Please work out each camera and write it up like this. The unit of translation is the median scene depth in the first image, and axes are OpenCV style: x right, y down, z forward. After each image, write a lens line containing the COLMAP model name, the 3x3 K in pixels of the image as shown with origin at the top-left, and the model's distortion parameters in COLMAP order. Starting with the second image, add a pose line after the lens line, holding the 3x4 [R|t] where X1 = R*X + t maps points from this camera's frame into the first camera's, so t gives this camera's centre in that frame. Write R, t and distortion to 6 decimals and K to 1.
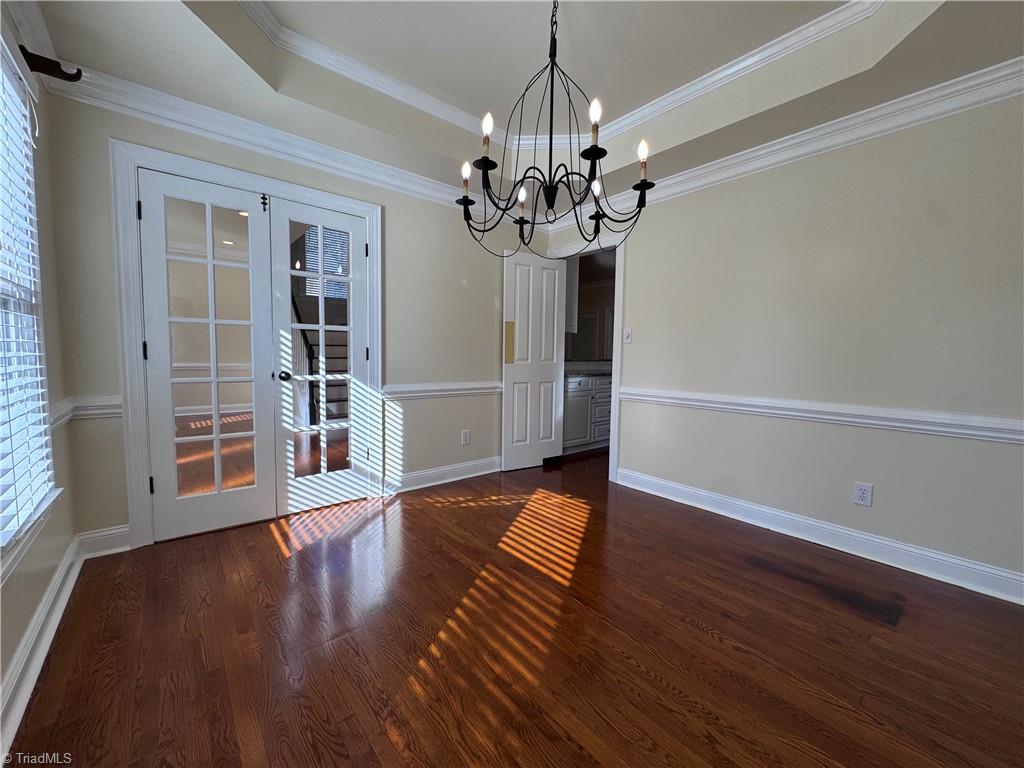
lens RADIAL K [[406.8, 0, 509.6], [0, 406.8, 383.7], [0, 0, 1]] dist [-0.006622, 0.000082]
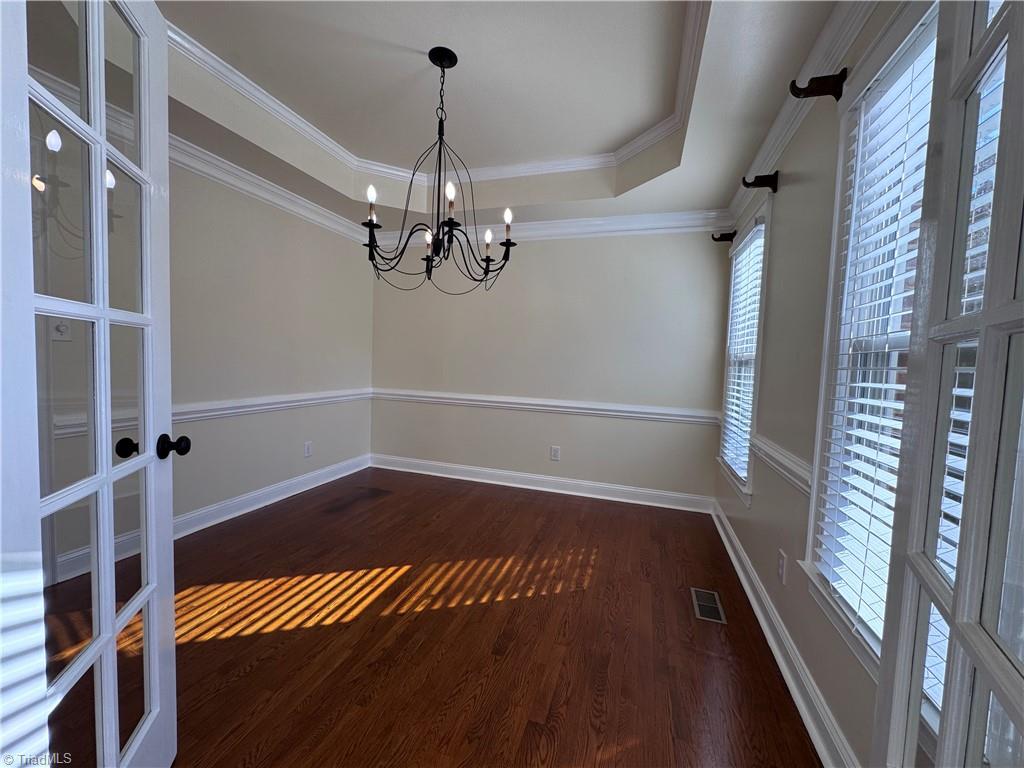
lens RADIAL K [[406.8, 0, 510.5], [0, 406.8, 384.6], [0, 0, 1]] dist [-0.006622, 0.000082]
pose [[-0.539318, -0.085622, 0.837738, -0.850549], [0.018412, 0.993381, 0.113383, -0.140043], [-0.841901, 0.076574, -0.534172, 1.185400]]
